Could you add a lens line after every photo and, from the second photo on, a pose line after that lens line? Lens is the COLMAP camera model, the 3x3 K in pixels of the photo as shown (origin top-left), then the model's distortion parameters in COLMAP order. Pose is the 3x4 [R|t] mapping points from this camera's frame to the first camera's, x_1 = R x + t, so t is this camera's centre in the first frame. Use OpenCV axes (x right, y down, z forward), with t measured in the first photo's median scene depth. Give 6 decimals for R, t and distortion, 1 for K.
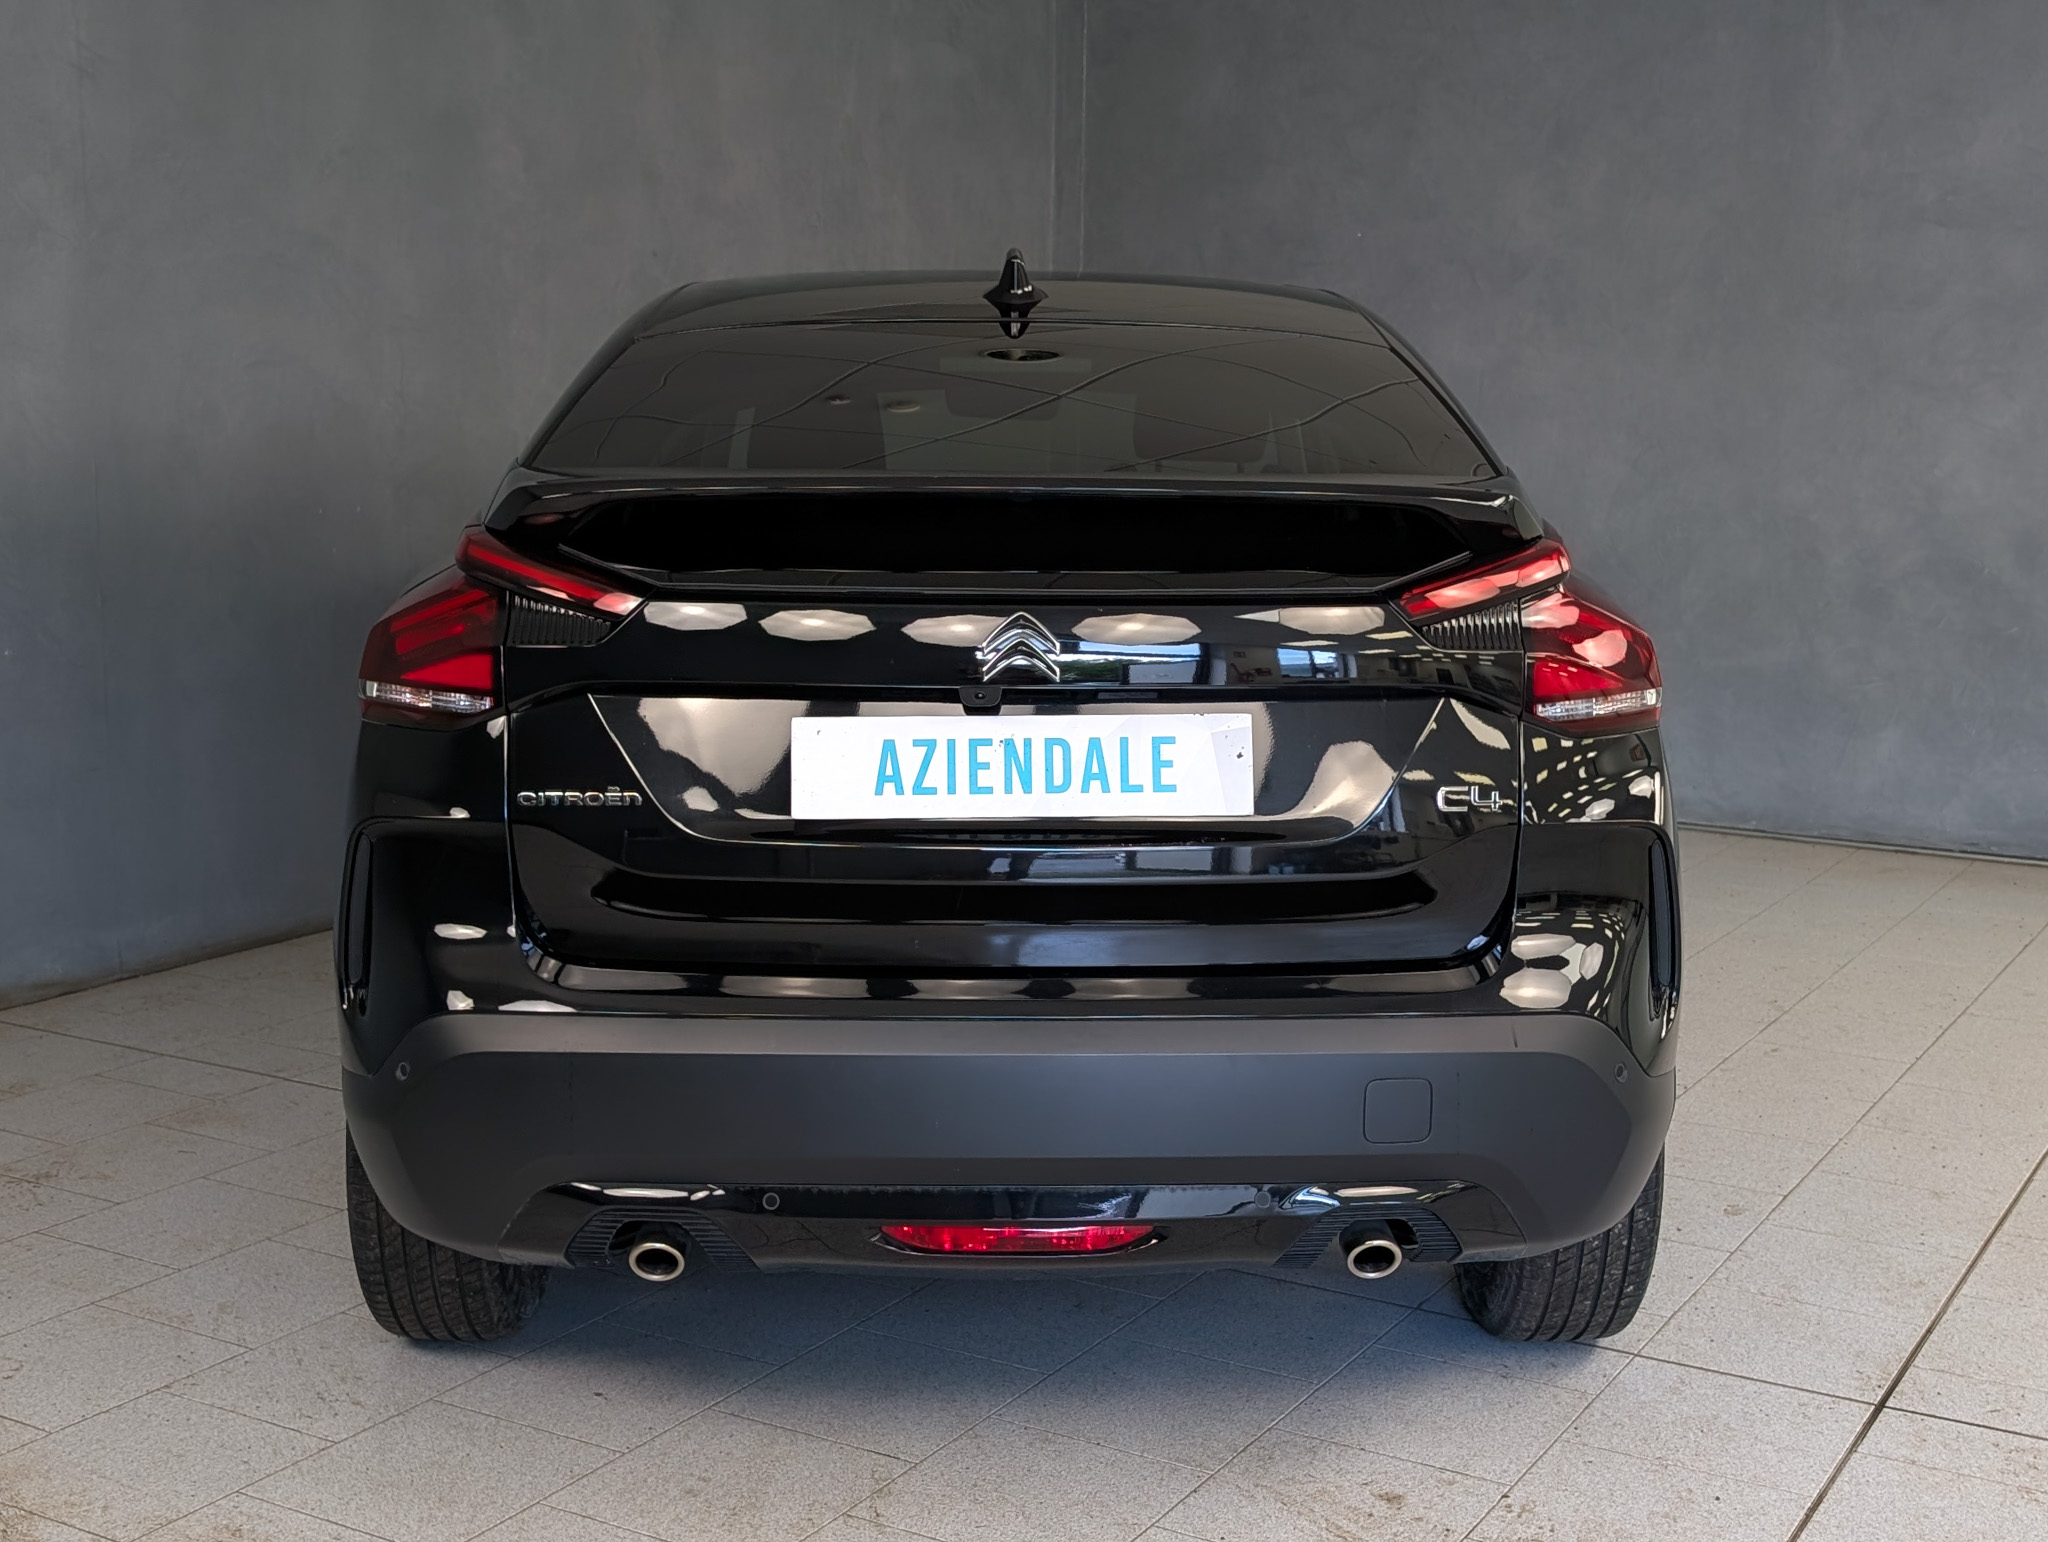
lens RADIAL K [[1638.5, 0, 1015.5], [0, 1638.5, 760.1], [0, 0, 1]] dist [-0.000310, -0.012277]
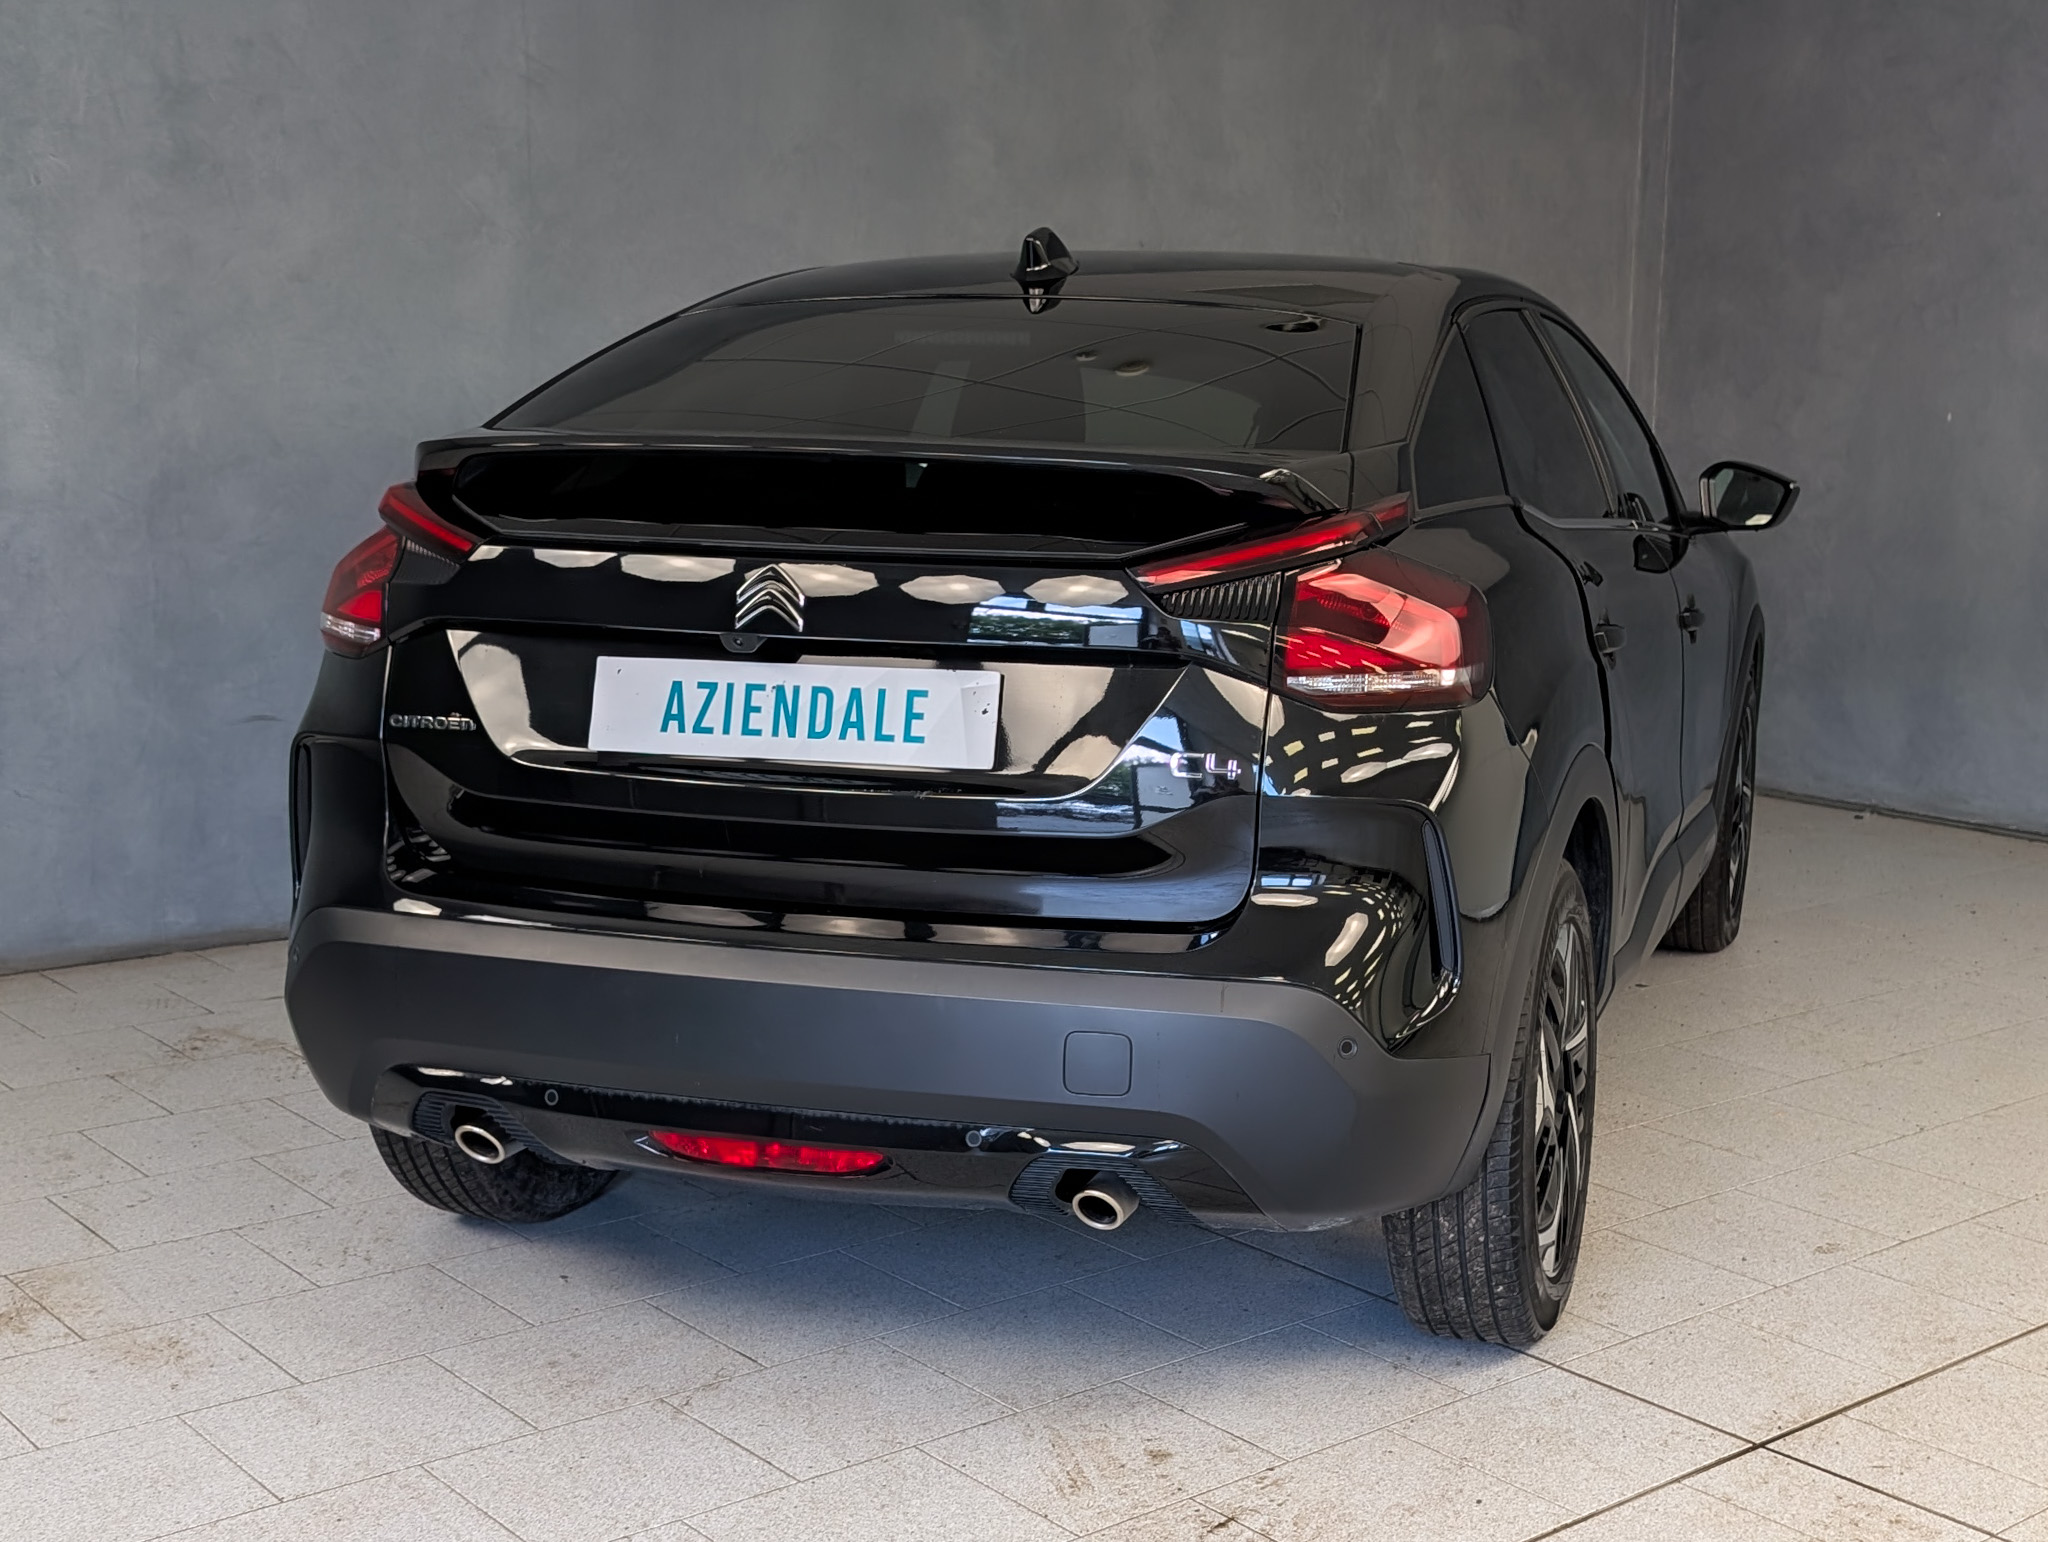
lens RADIAL K [[1596.9, 0, 1024.3], [0, 1596.9, 742.0], [0, 0, 1]] dist [0.000633, 0.000152]
pose [[0.975992, 0.051185, -0.211705, 0.289294], [-0.049726, 0.998688, 0.012217, 0.002578], [0.212052, -0.001396, 0.977257, 0.017961]]
